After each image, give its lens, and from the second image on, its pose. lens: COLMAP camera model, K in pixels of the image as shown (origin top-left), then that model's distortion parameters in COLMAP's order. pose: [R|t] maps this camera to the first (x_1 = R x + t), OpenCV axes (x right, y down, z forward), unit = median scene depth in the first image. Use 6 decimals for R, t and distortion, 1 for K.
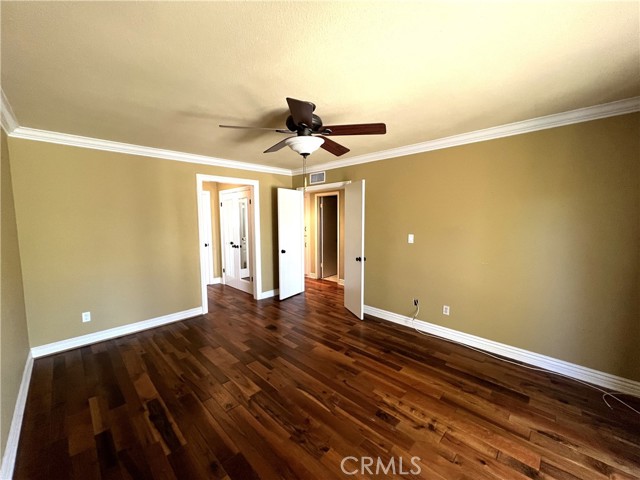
lens RADIAL K [[257.4, 0, 320.0], [0, 257.4, 240.0], [0, 0, 1]] dist [-0.000570, -0.000045]
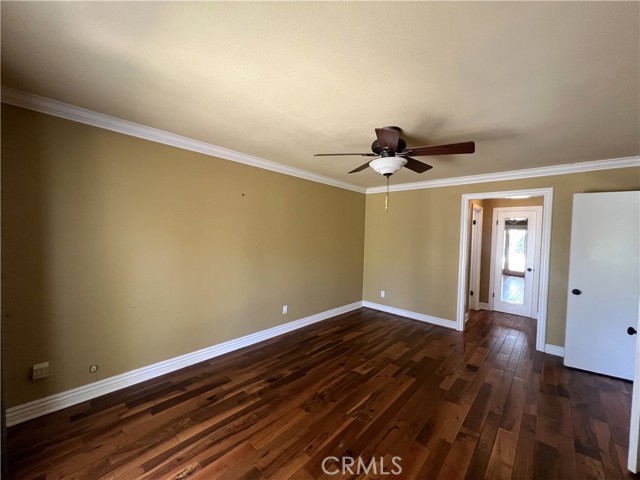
lens RADIAL K [[257.6, 0, 320.0], [0, 257.6, 240.0], [0, 0, 1]] dist [0.000724, 0.000245]
pose [[0.033015, 0.034897, -0.998845, 0.758912], [-0.114820, 0.992906, 0.030894, -0.050610], [0.992837, 0.113668, 0.036788, 0.540345]]
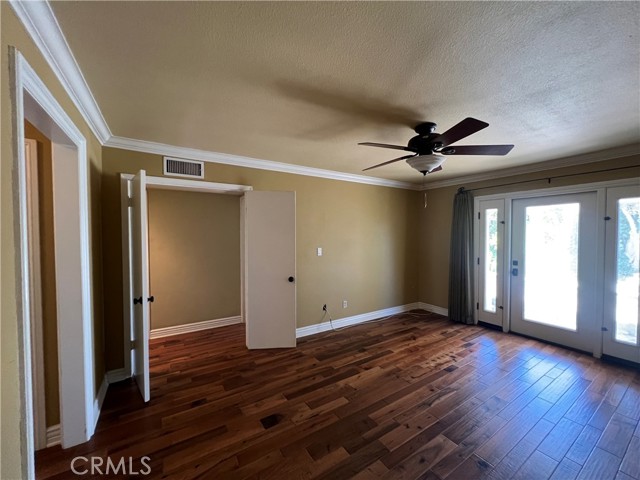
lens RADIAL K [[257.4, 0, 320.0], [0, 257.4, 240.0], [0, 0, 1]] dist [-0.000570, -0.000045]
pose [[0.222851, -0.020685, 0.974633, -0.894760], [0.083662, 0.996492, 0.002020, -0.069718], [-0.971256, 0.081090, 0.223800, 0.911484]]
